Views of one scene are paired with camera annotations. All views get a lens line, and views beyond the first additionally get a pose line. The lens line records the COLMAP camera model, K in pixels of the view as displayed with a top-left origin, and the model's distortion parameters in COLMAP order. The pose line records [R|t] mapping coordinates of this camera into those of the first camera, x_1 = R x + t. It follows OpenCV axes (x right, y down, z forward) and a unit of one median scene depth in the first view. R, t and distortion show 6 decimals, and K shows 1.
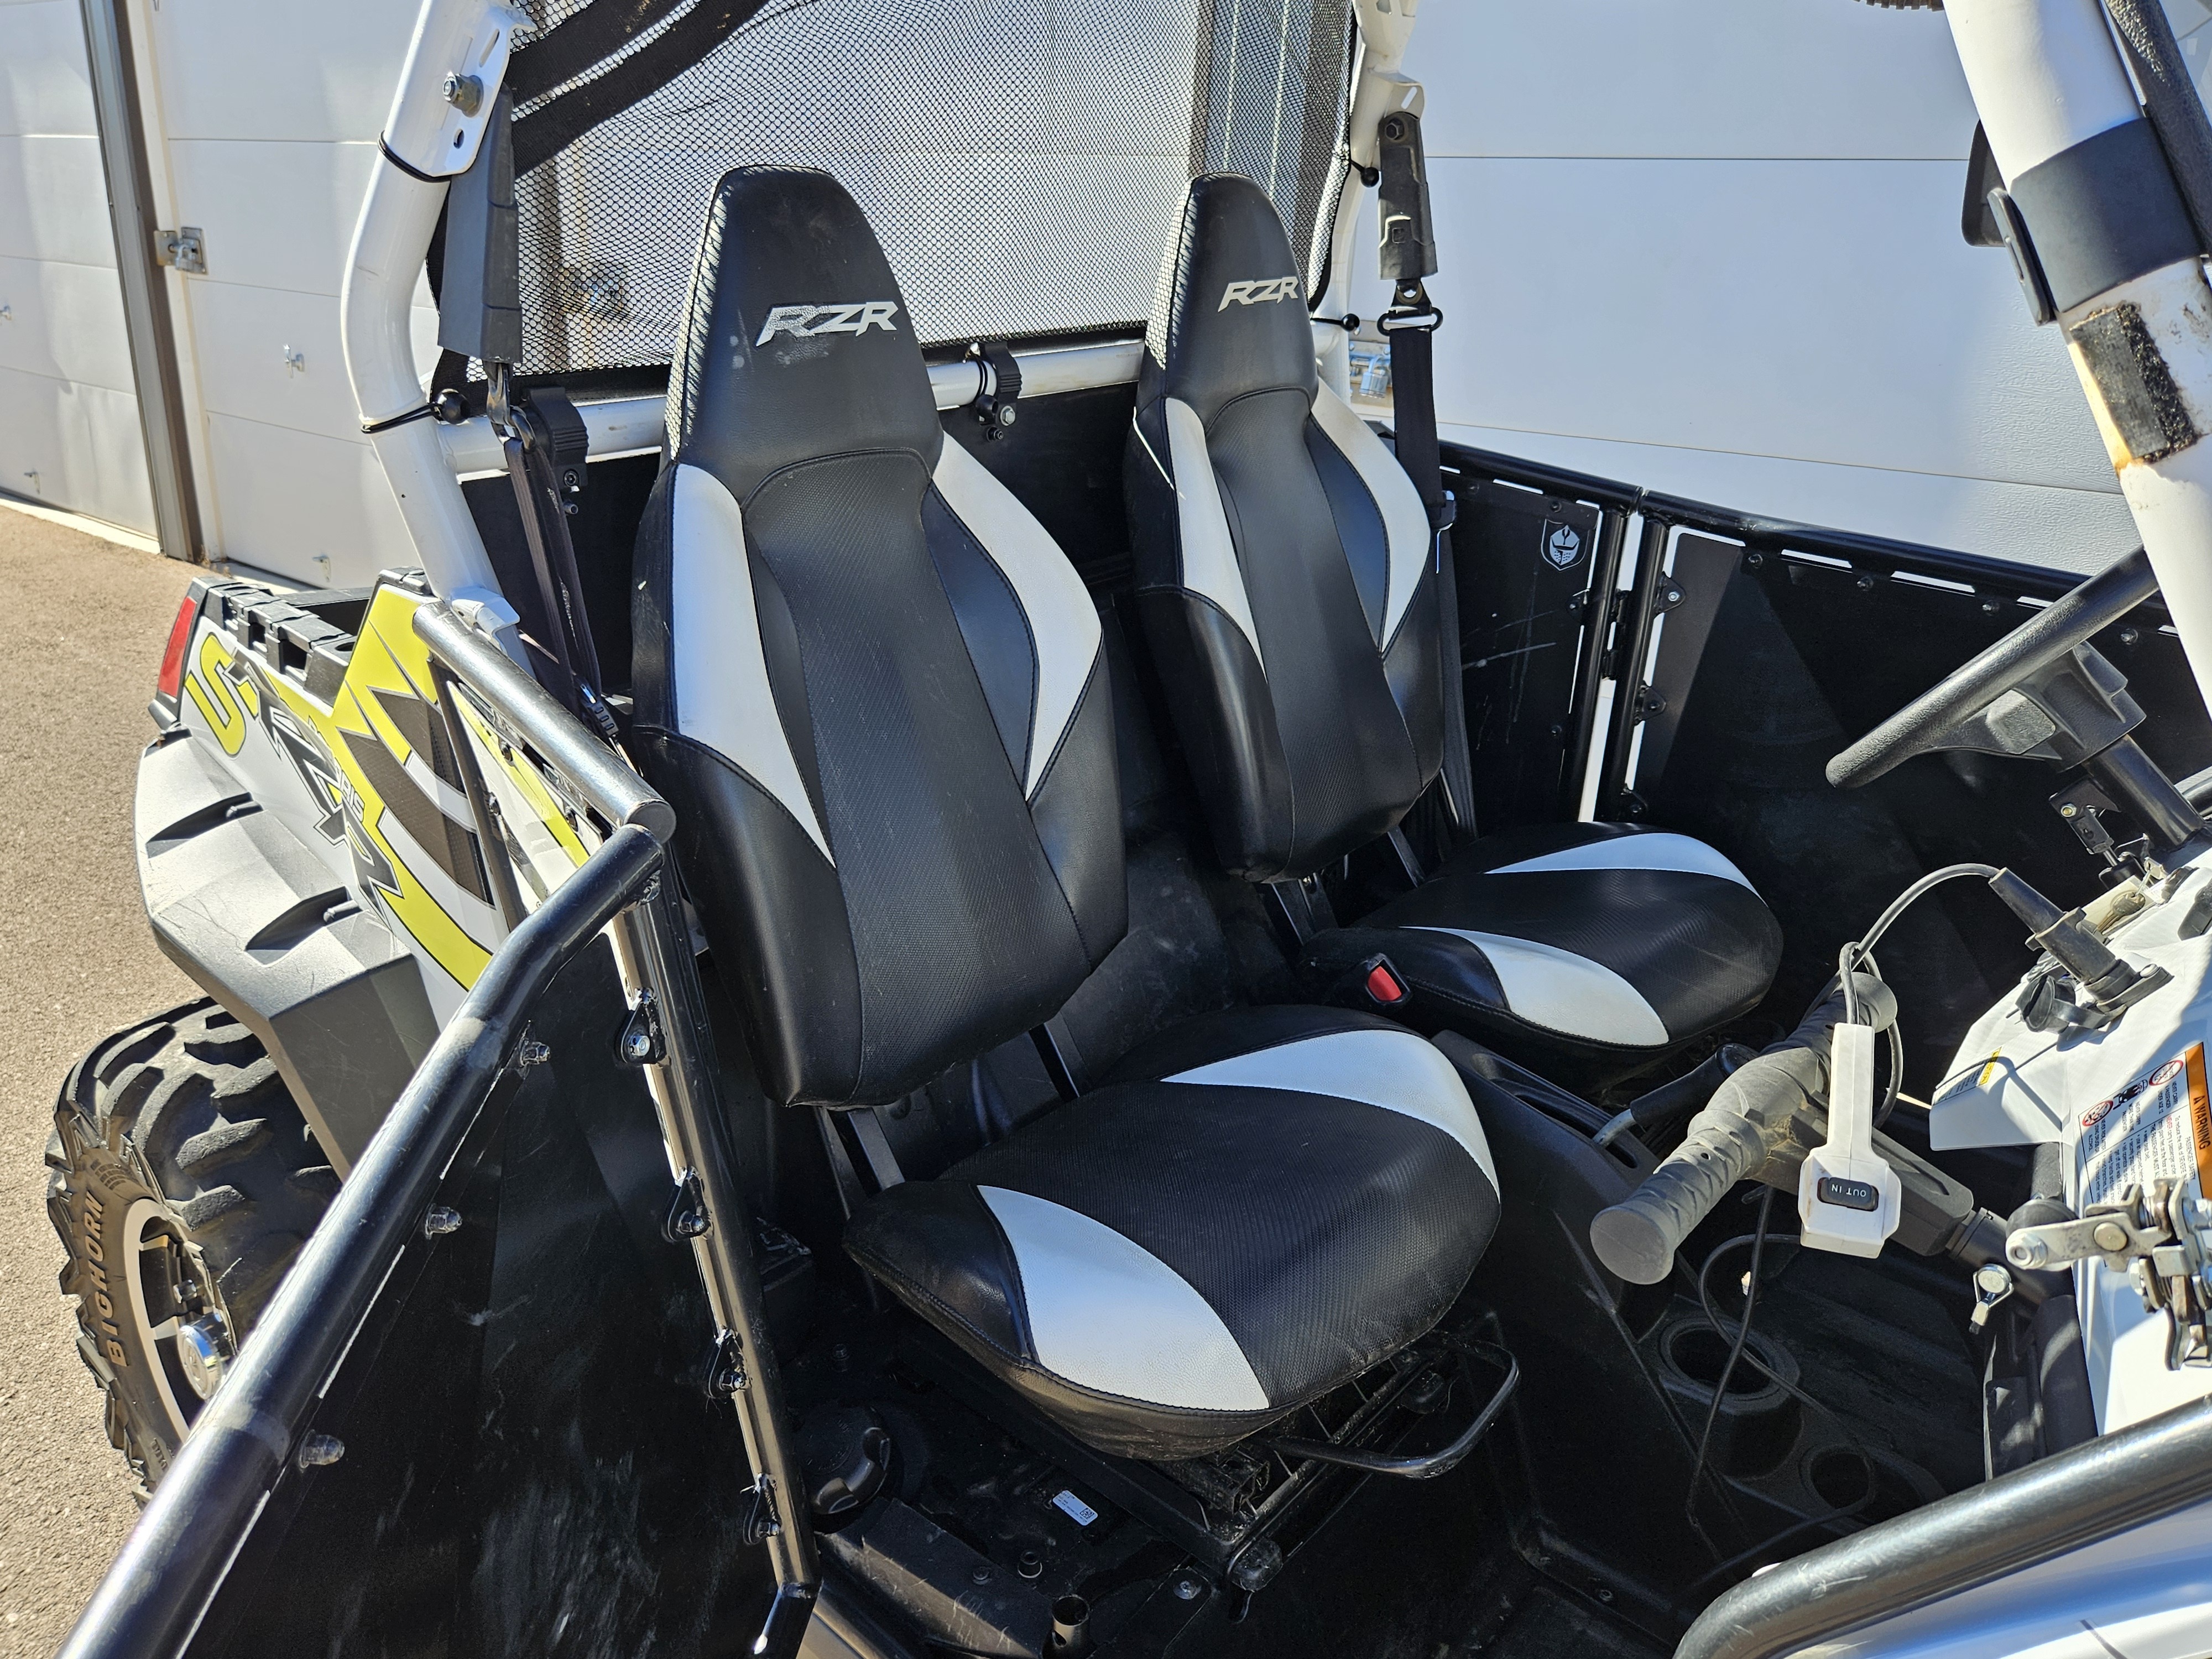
lens RADIAL K [[1678.9, 0, 1105.6], [0, 1678.9, 856.8], [0, 0, 1]] dist [0.040023, -0.008333]
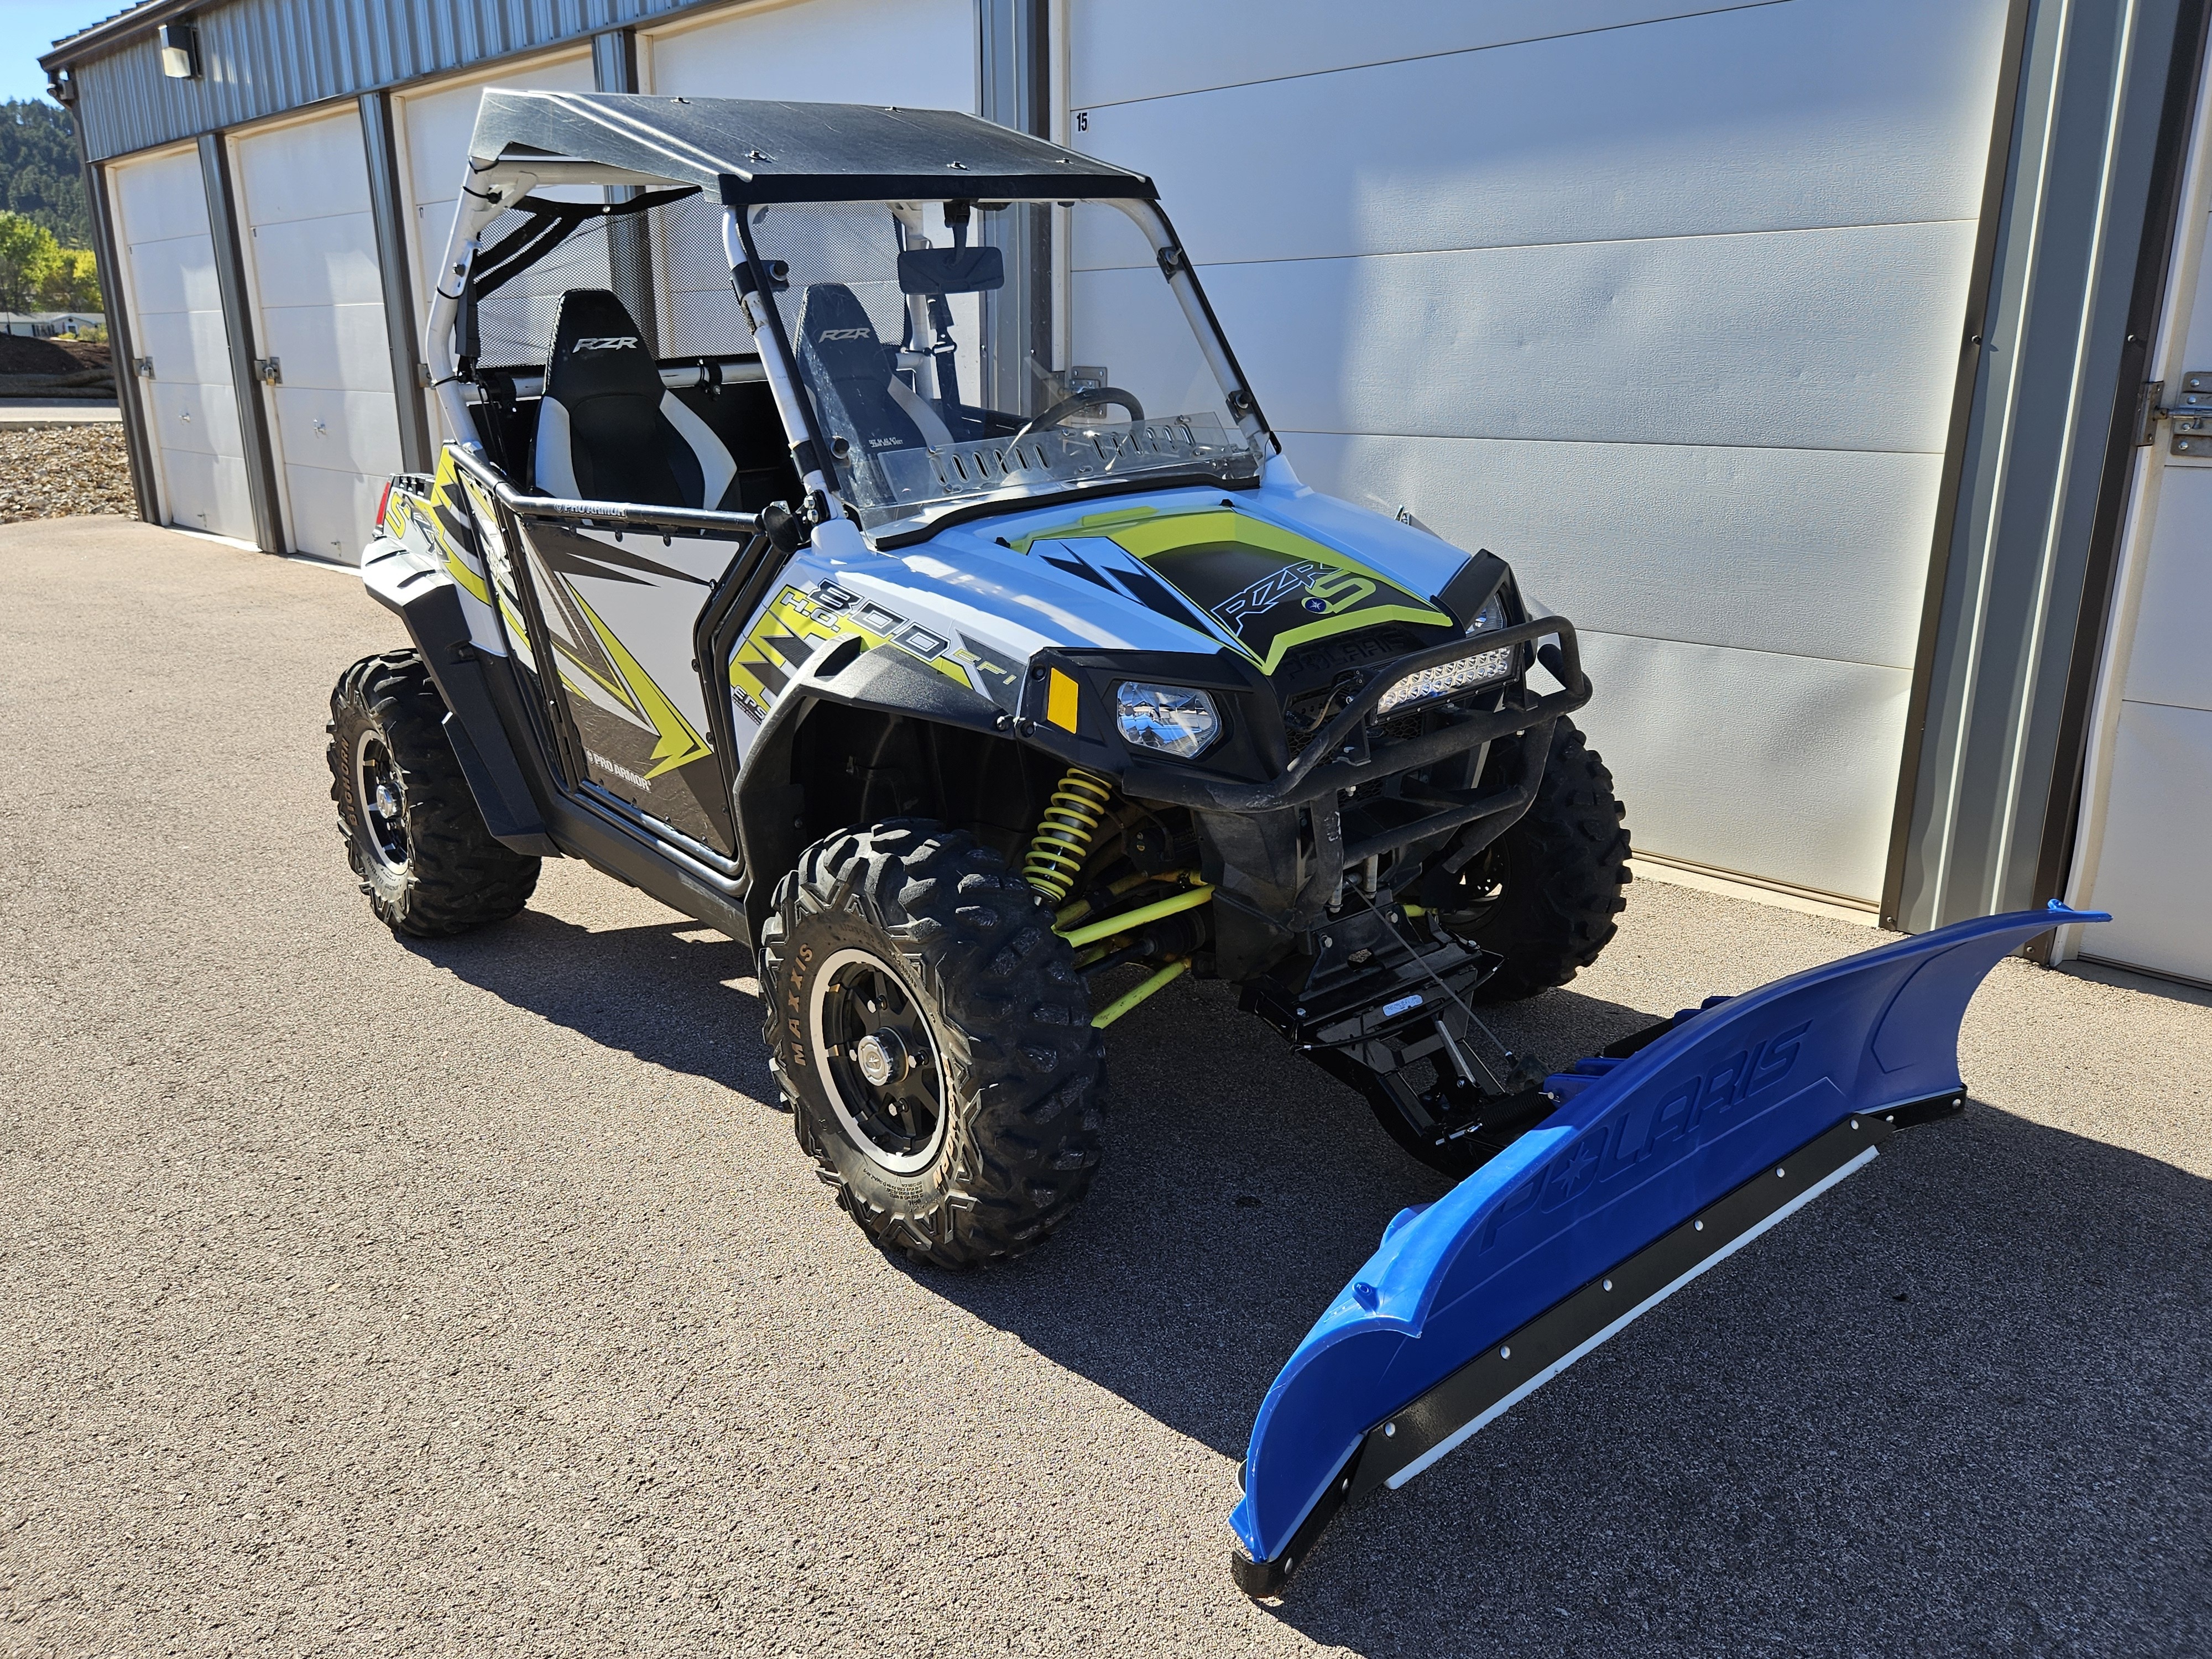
lens RADIAL K [[1678.9, 0, 1105.6], [0, 1678.9, 856.8], [0, 0, 1]] dist [0.040023, -0.008333]
pose [[0.991036, -0.009924, -0.133224, 0.850017], [0.001120, 0.997819, -0.066001, 0.586251], [0.133588, 0.065260, 0.988886, -1.302427]]
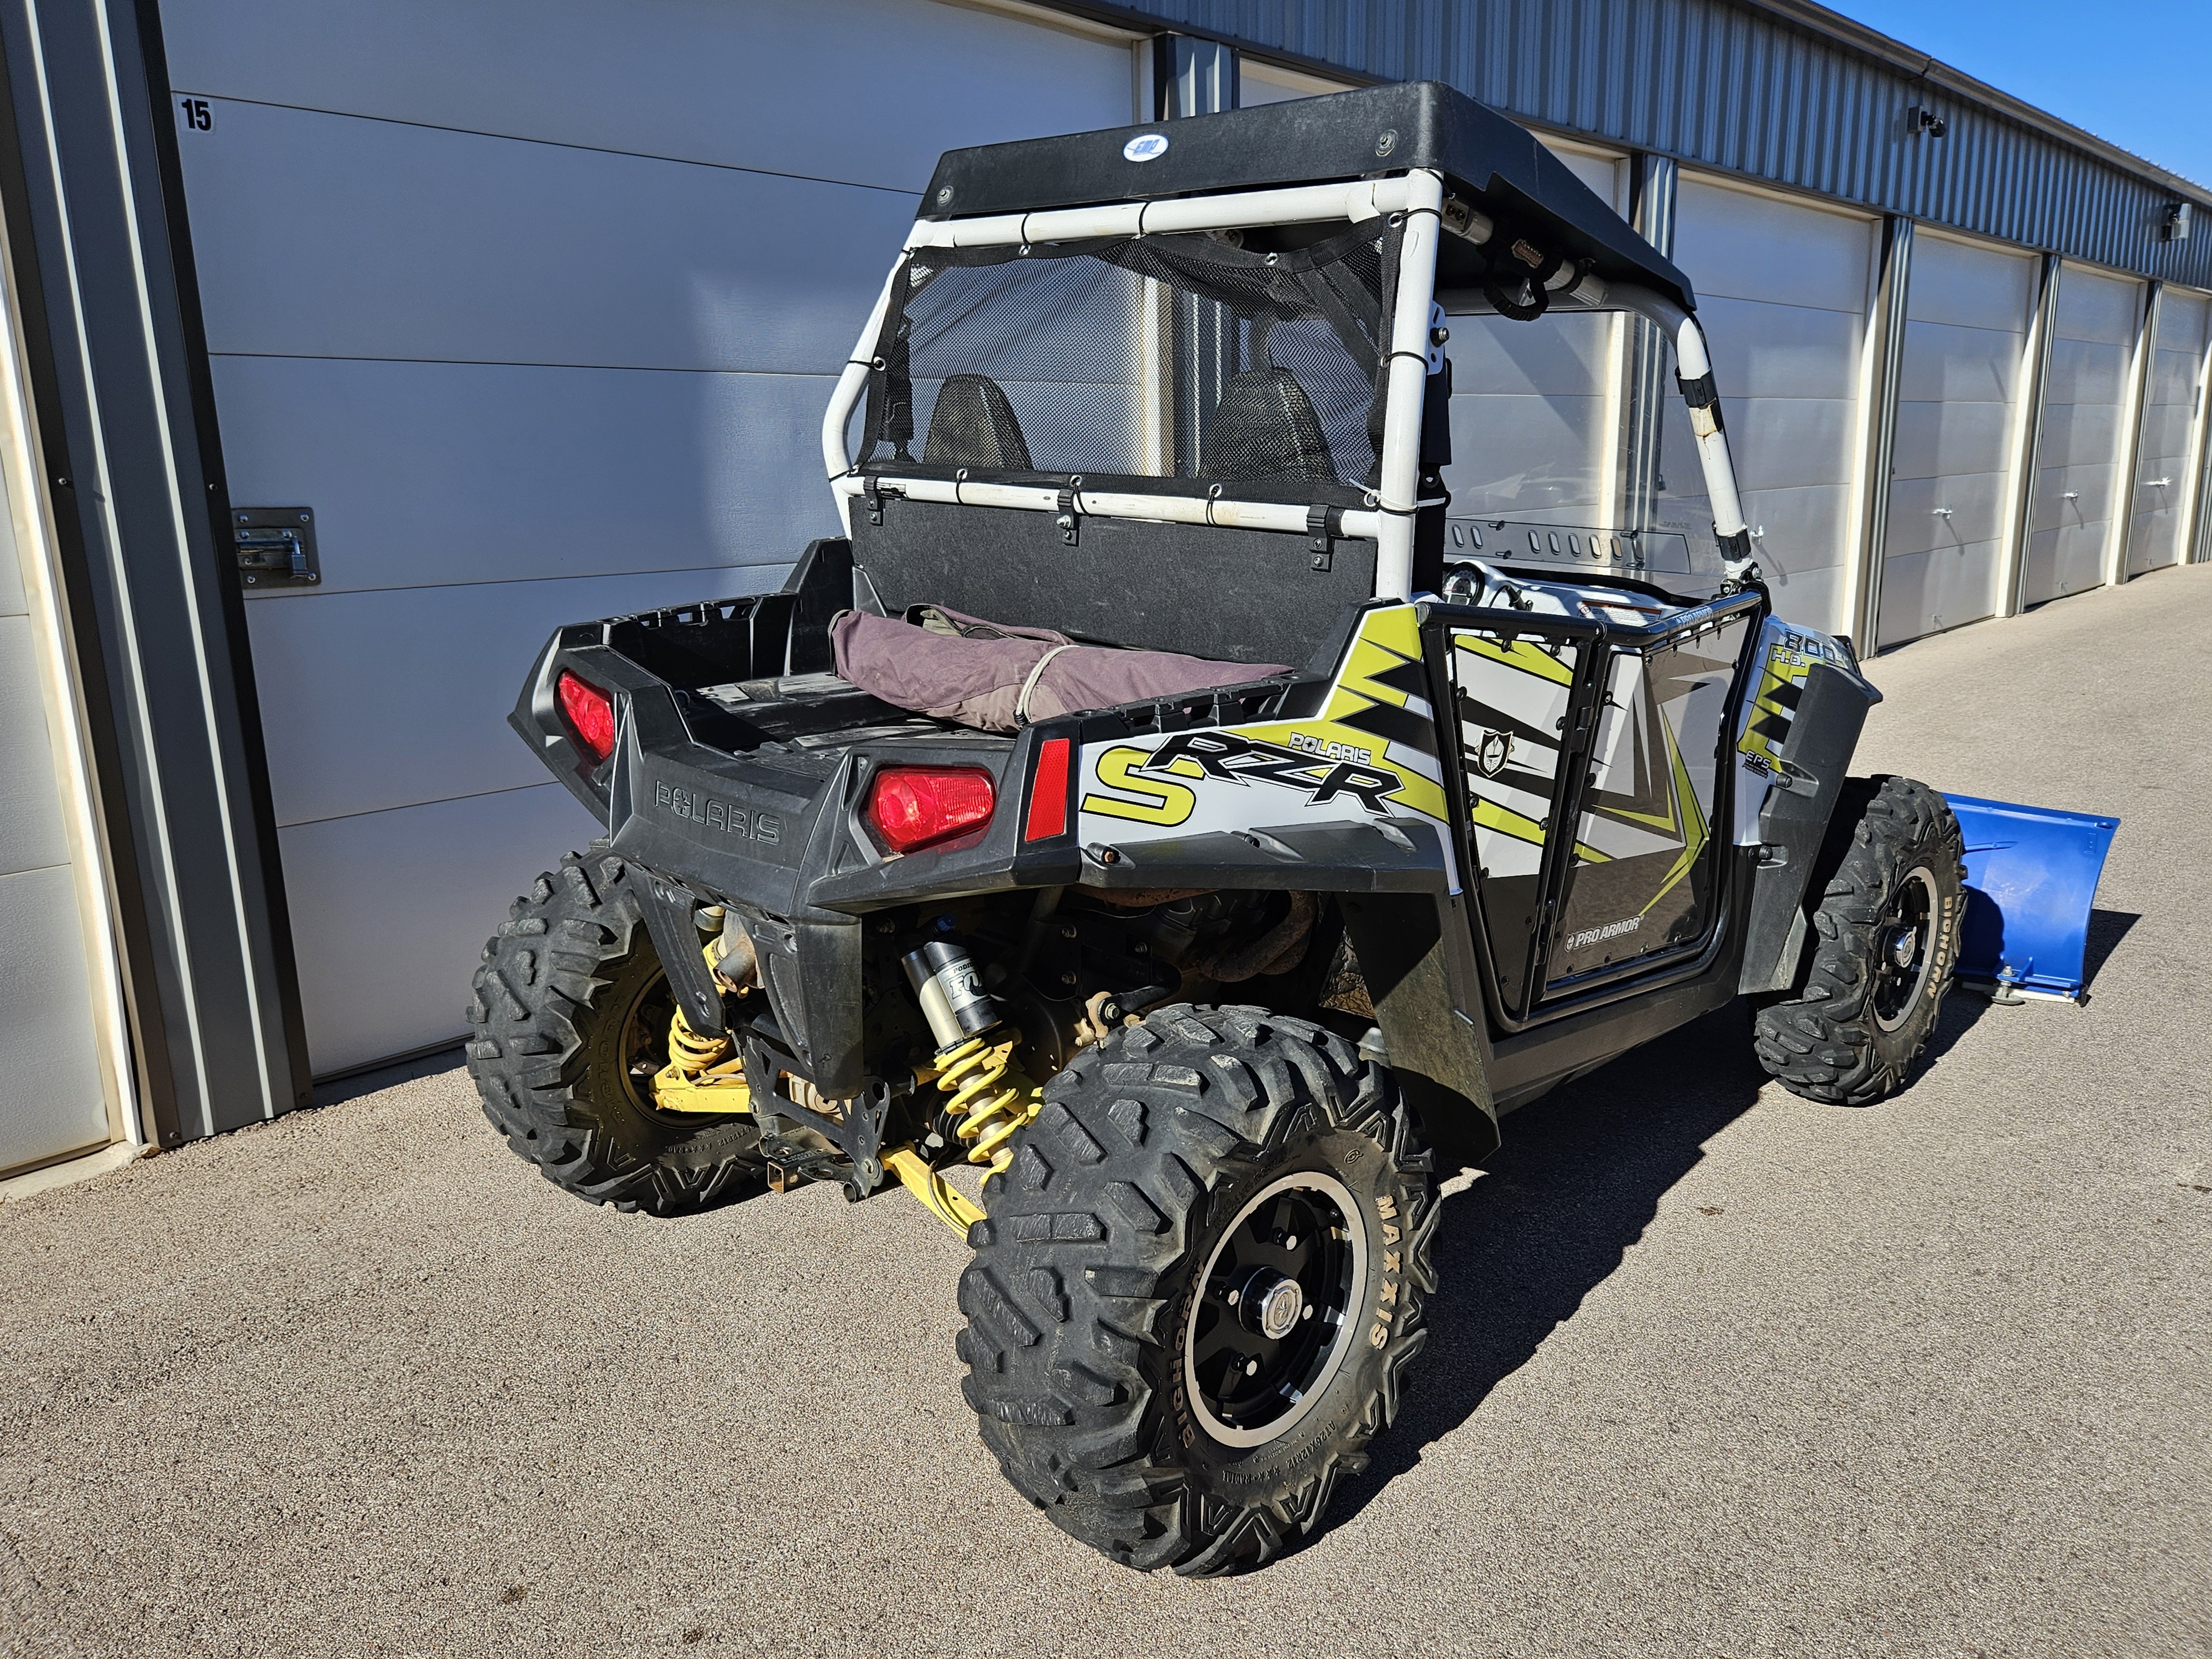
lens RADIAL K [[1678.9, 0, 1105.6], [0, 1678.9, 856.8], [0, 0, 1]] dist [0.040023, -0.008333]
pose [[0.039157, -0.268870, 0.962380, -1.822338], [0.375800, 0.896373, 0.235138, -0.382008], [-0.925873, 0.352456, 0.136140, 0.968190]]
